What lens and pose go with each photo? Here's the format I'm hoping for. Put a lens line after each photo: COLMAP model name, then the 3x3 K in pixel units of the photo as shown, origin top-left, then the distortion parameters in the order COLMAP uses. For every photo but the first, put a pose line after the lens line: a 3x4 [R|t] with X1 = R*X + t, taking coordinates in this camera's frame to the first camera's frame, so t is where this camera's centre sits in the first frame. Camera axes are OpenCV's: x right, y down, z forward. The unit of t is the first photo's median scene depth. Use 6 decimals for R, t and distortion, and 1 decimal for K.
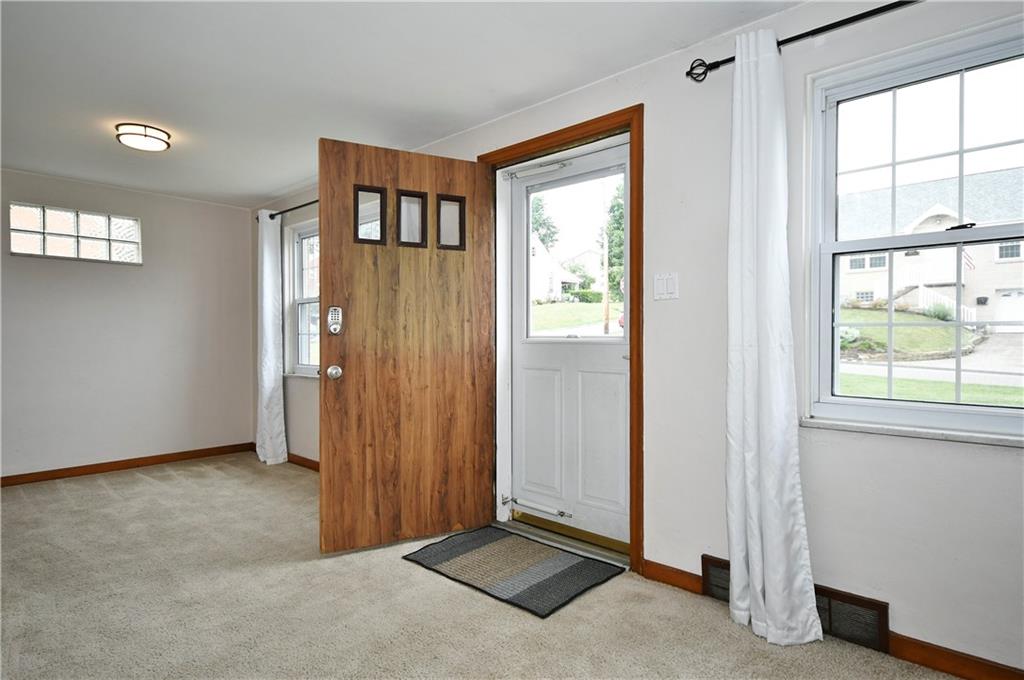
lens RADIAL K [[557.1, 0, 518.7], [0, 557.1, 339.8], [0, 0, 1]] dist [-0.005008, 0.003126]
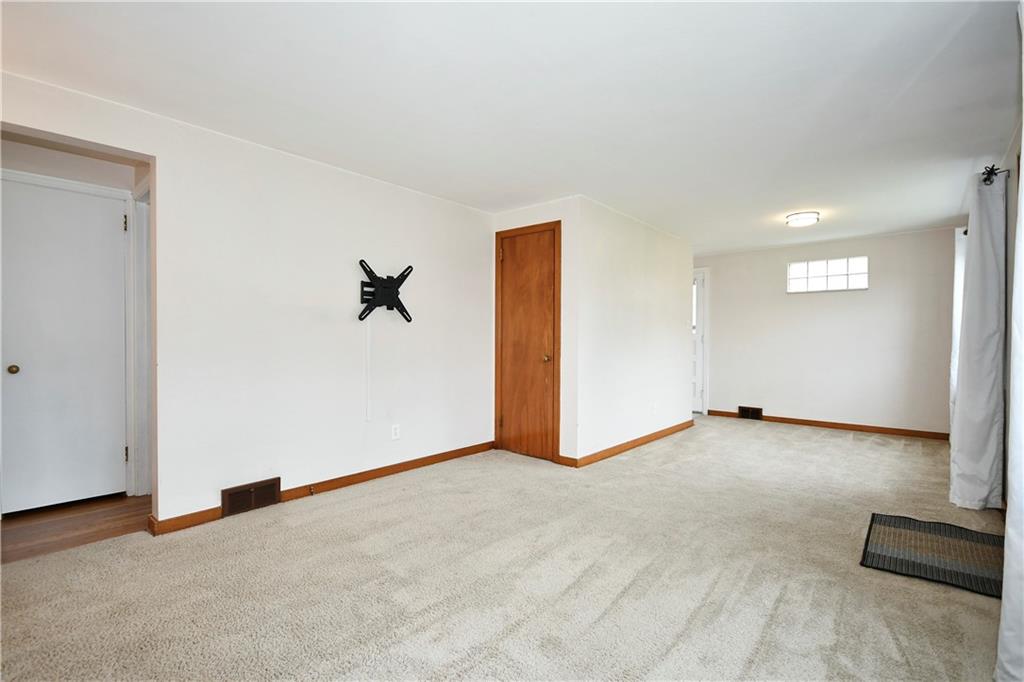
lens RADIAL K [[462.5, 0, 503.7], [0, 462.5, 342.2], [0, 0, 1]] dist [-0.001325, -0.000229]
pose [[-0.006150, 0.014265, -0.999879, 0.513301], [-0.005664, 0.999882, 0.014300, -0.010870], [0.999965, 0.005751, -0.006068, 0.084773]]
